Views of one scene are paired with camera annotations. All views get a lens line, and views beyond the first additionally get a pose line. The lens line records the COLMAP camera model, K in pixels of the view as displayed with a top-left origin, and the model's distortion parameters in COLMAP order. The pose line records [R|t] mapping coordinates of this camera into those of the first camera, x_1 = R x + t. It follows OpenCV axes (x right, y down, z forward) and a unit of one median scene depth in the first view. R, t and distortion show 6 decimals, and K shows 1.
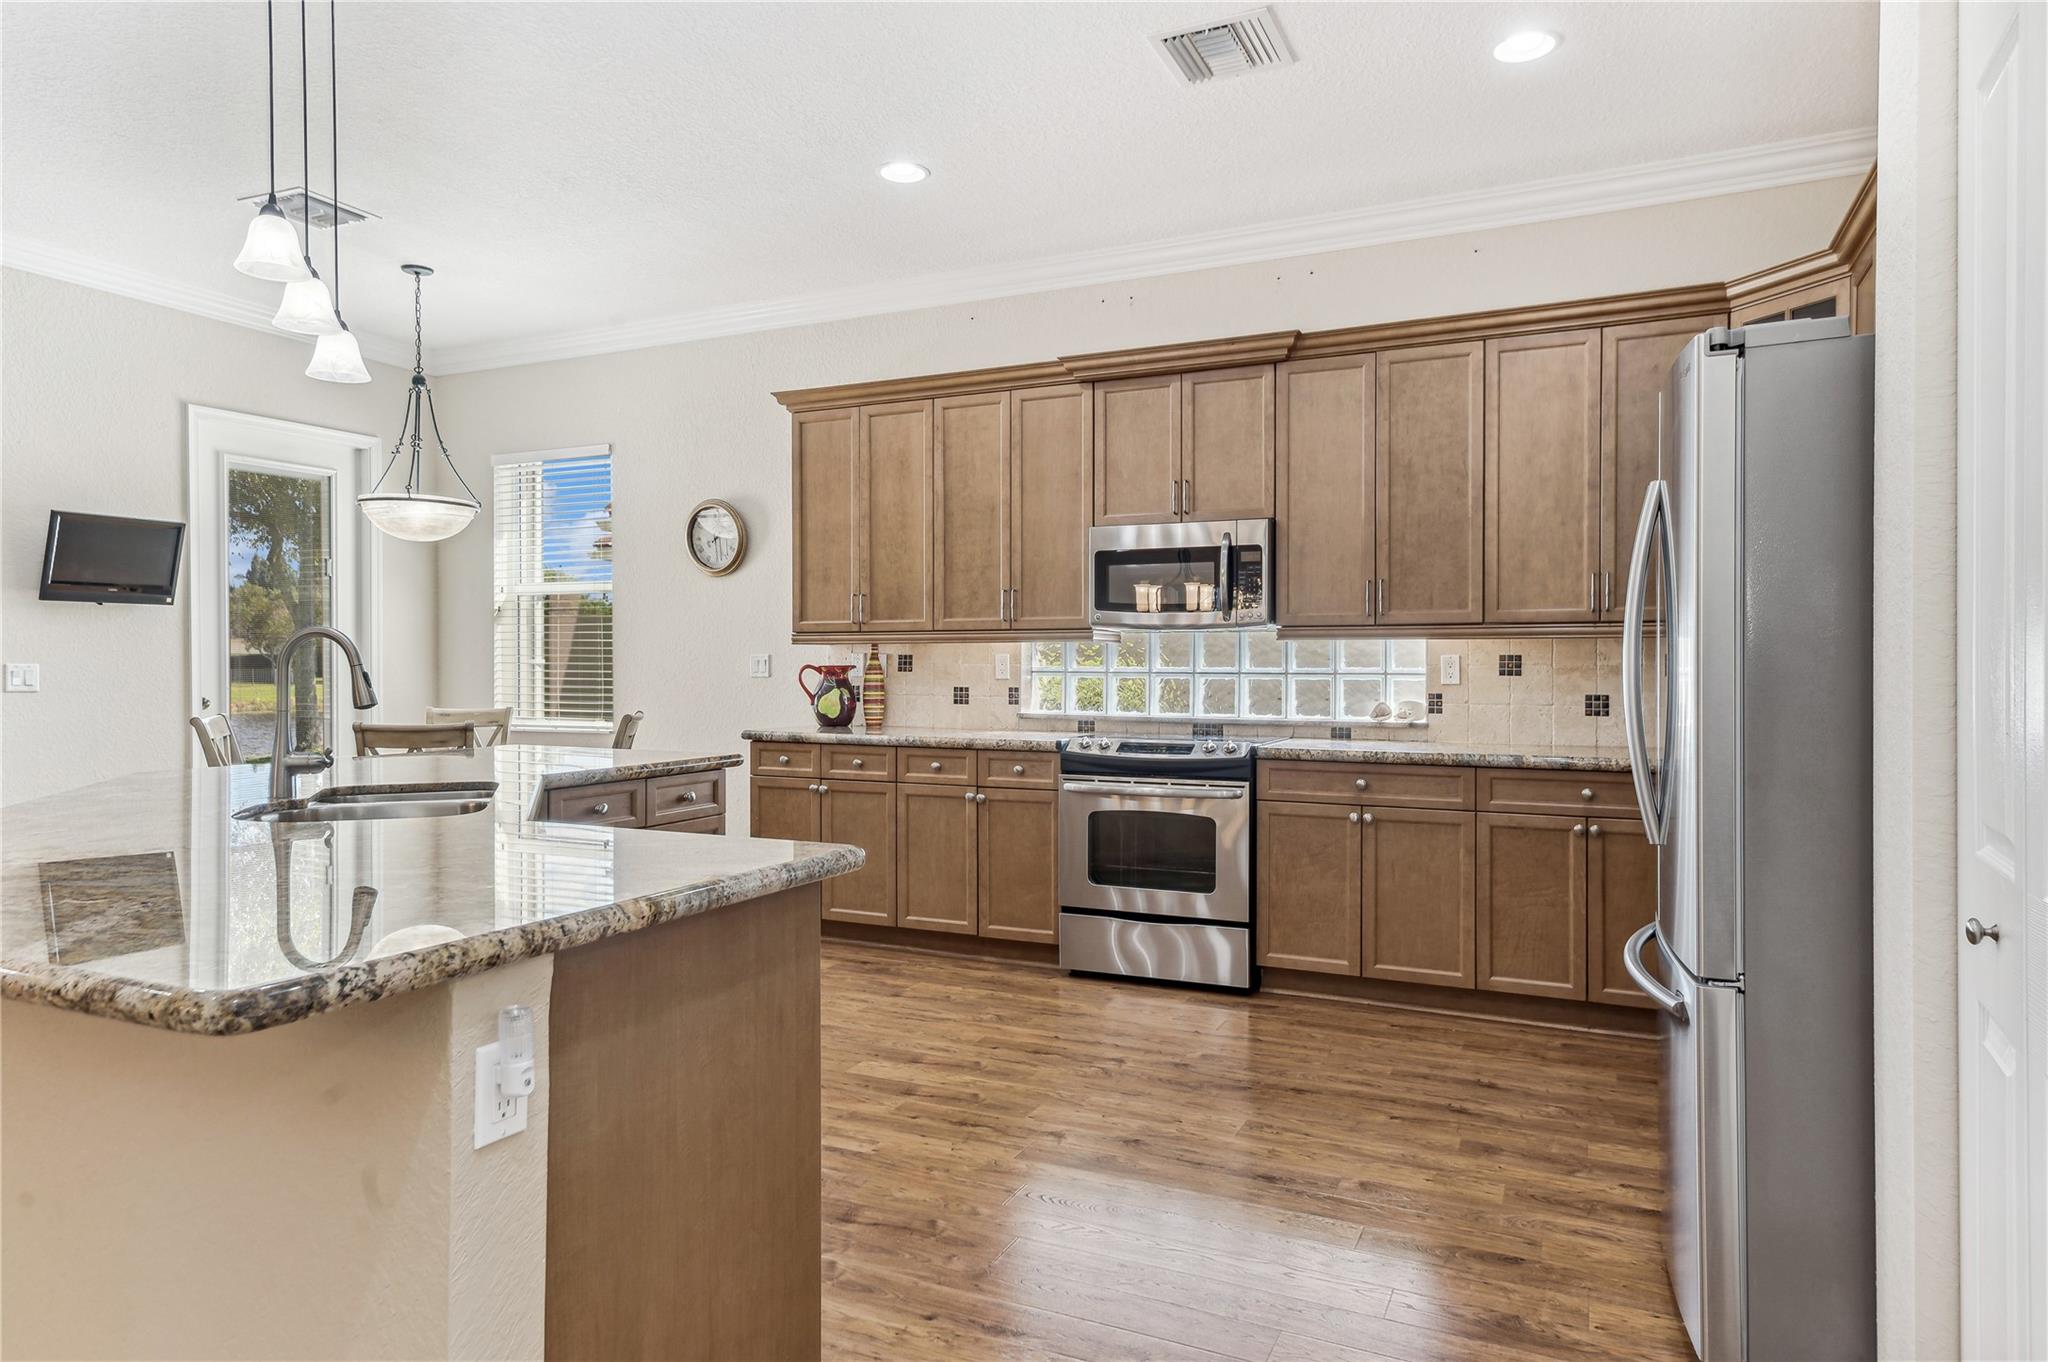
lens RADIAL K [[1230.2, 0, 1024.0], [0, 1230.2, 681.0], [0, 0, 1]] dist [0.015142, 0.000328]
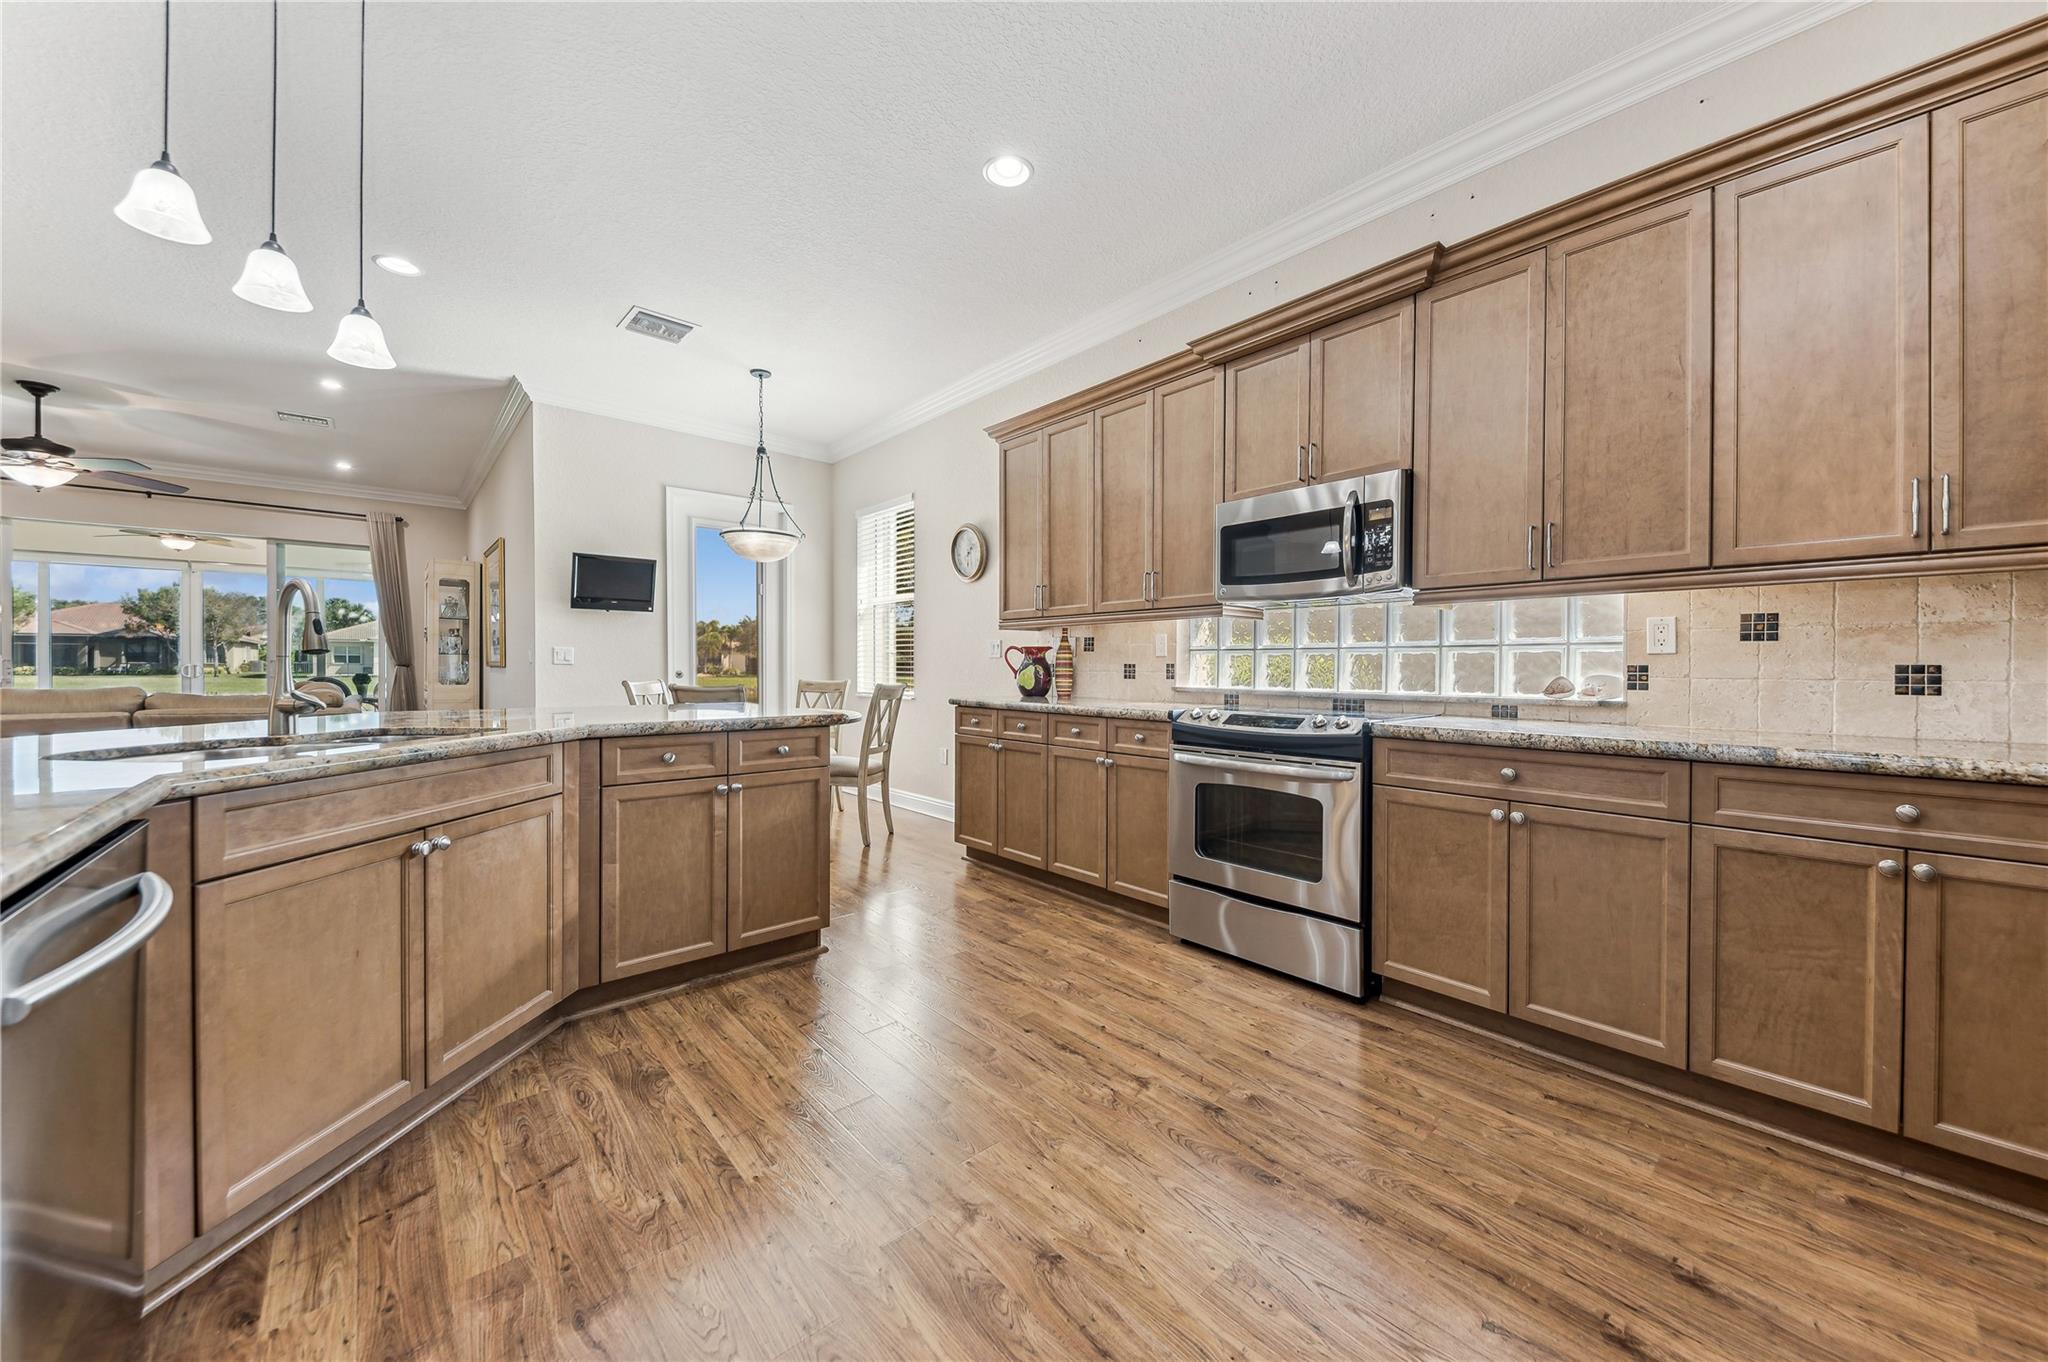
lens RADIAL K [[735.9, 0, 1021.8], [0, 735.9, 676.3], [0, 0, 1]] dist [0.023185, -0.011905]
pose [[0.913896, 0.007608, -0.405877, 0.166897], [-0.008496, 0.999964, -0.000387, 0.021574], [0.405859, 0.003802, 0.913928, 0.400286]]
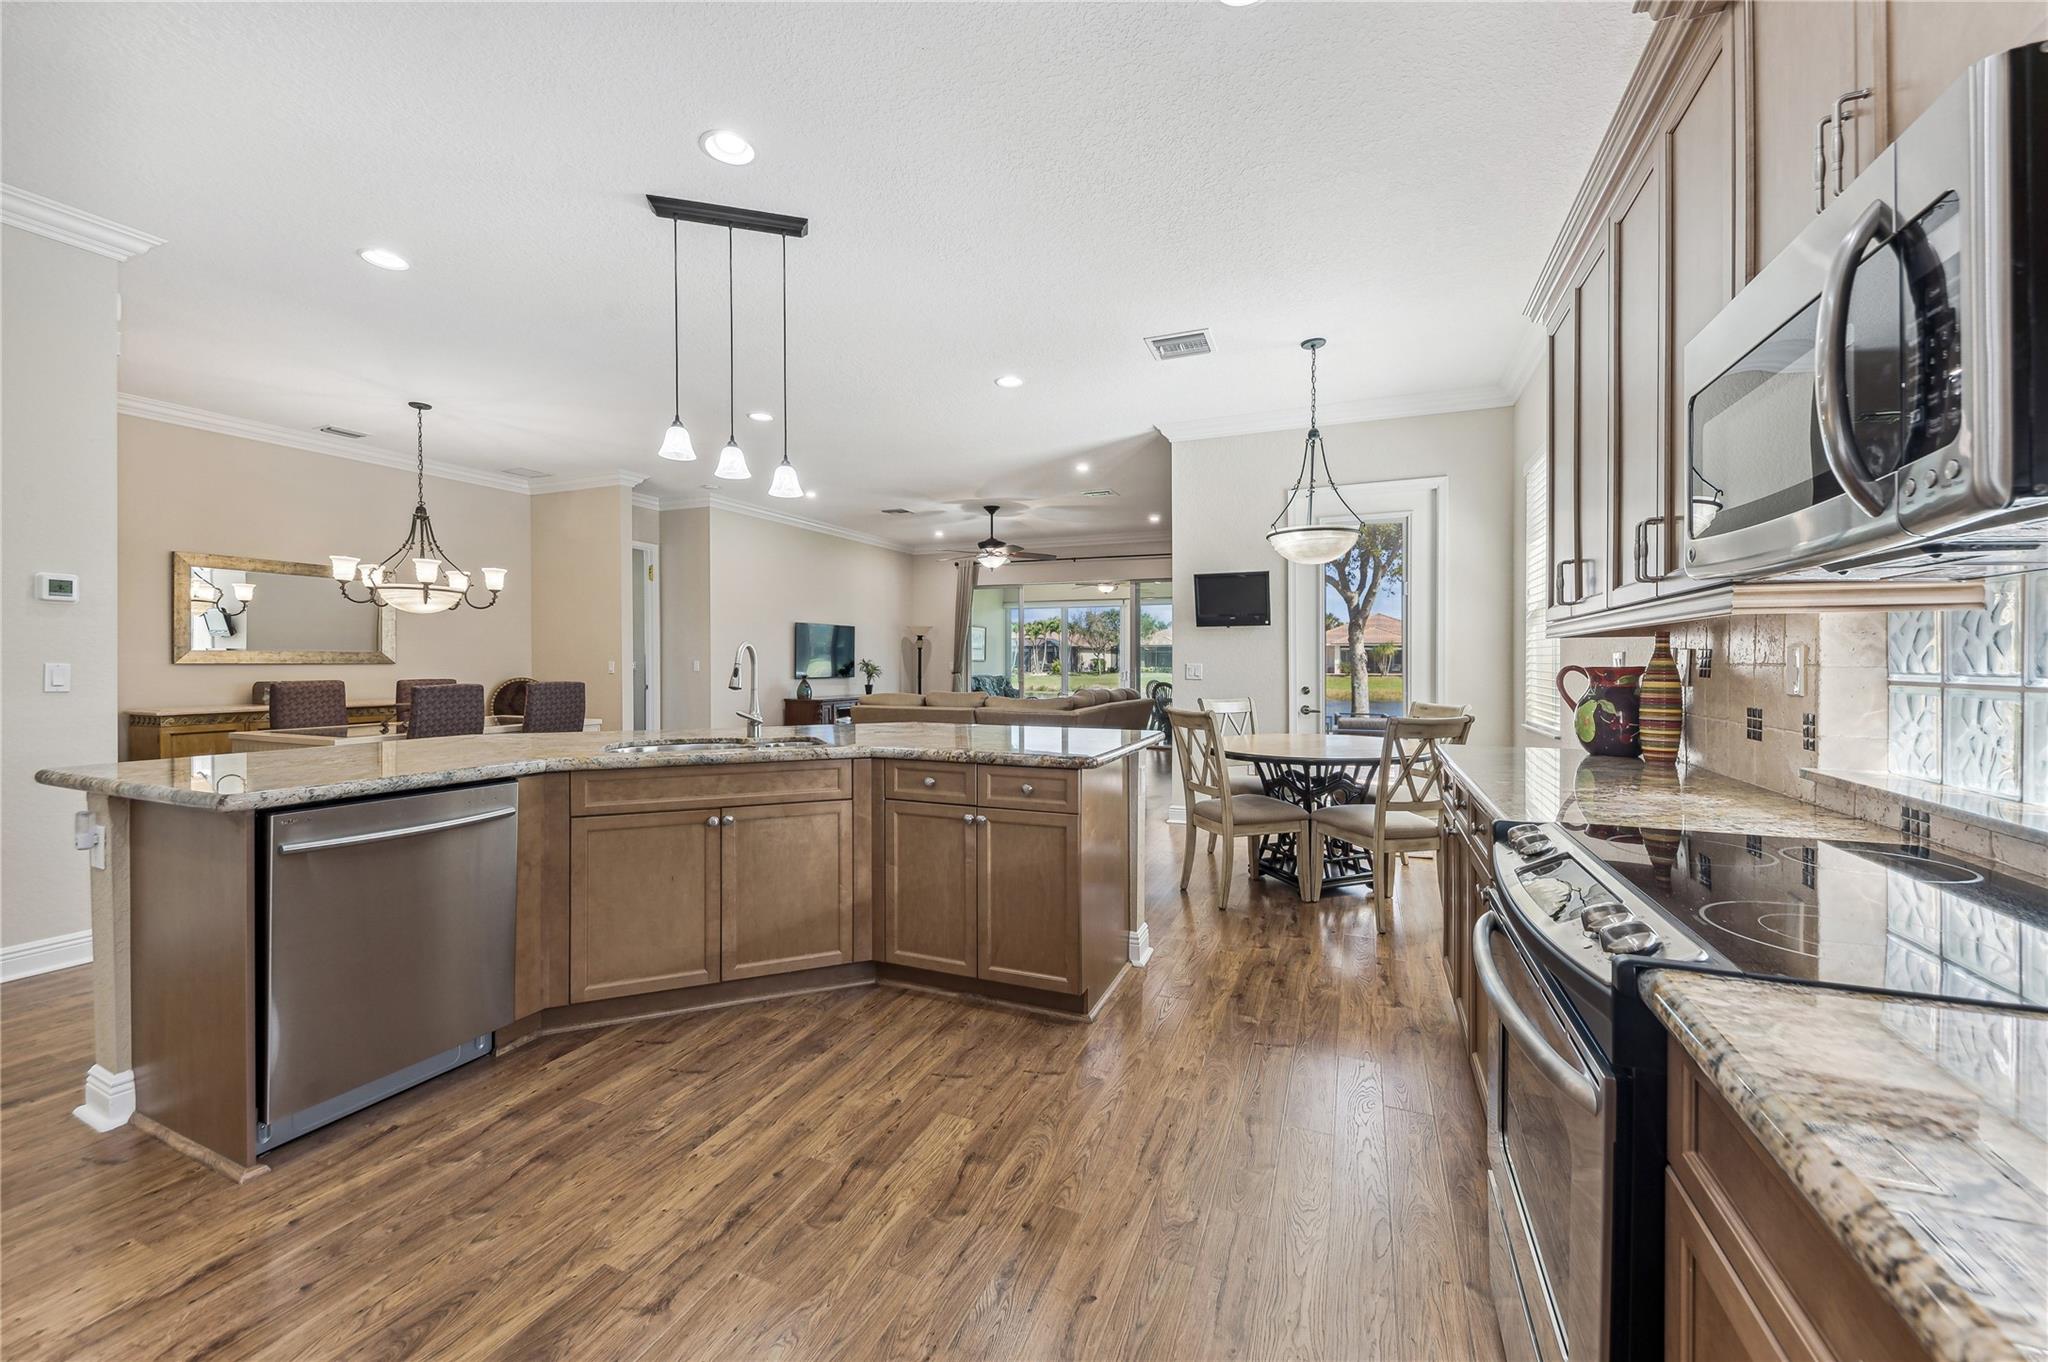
lens RADIAL K [[793.0, 0, 1026.7], [0, 793.0, 670.2], [0, 0, 1]] dist [0.007853, -0.000112]
pose [[0.039714, 0.007807, -0.999181, 0.346427], [-0.015137, 0.999859, 0.007210, -0.011183], [0.999096, 0.014838, 0.039827, 0.817885]]
